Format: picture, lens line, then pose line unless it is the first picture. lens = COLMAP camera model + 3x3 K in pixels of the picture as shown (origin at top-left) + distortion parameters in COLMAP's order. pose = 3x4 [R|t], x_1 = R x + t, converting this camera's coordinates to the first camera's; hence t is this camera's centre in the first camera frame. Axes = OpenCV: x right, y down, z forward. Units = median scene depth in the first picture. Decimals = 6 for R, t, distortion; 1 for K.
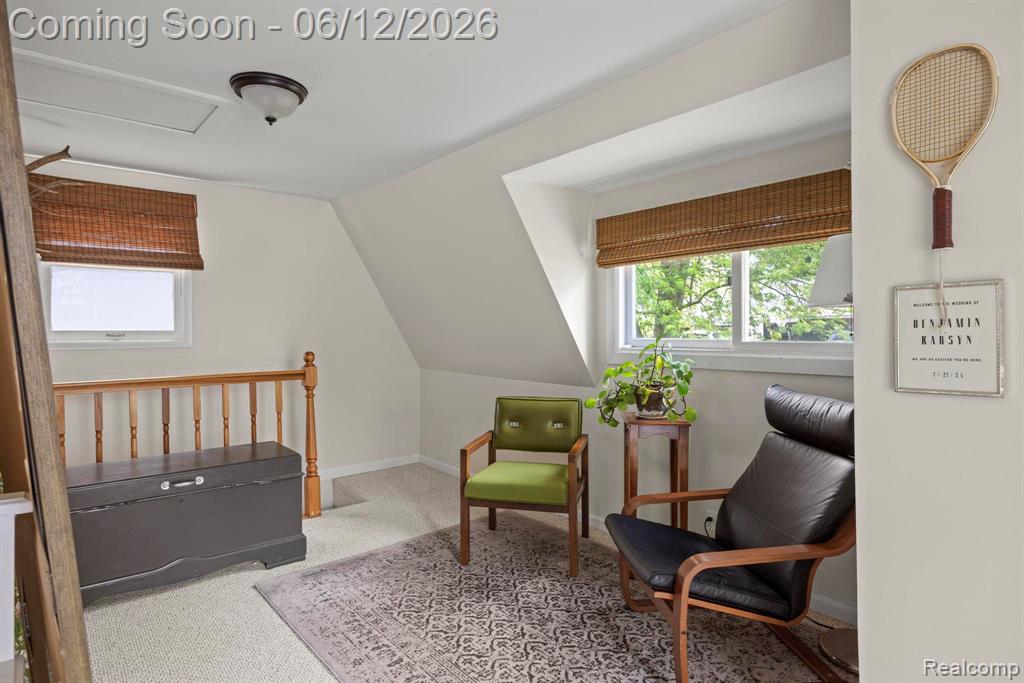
lens RADIAL K [[566.3, 0, 512.3], [0, 566.3, 334.0], [0, 0, 1]] dist [-0.006922, -0.003103]
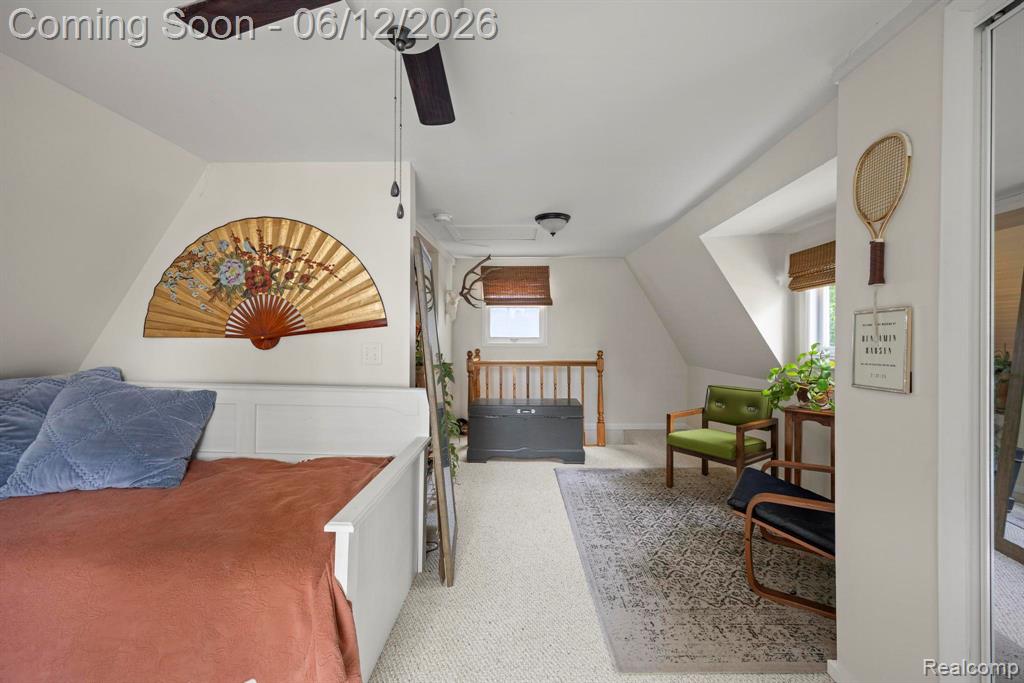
lens RADIAL K [[435.9, 0, 511.1], [0, 435.9, 344.4], [0, 0, 1]] dist [0.000276, 0.000091]
pose [[0.735699, 0.018445, -0.677058, 0.406519], [-0.010695, 0.999821, 0.015617, -0.005631], [0.677224, -0.004248, 0.735764, -0.193281]]
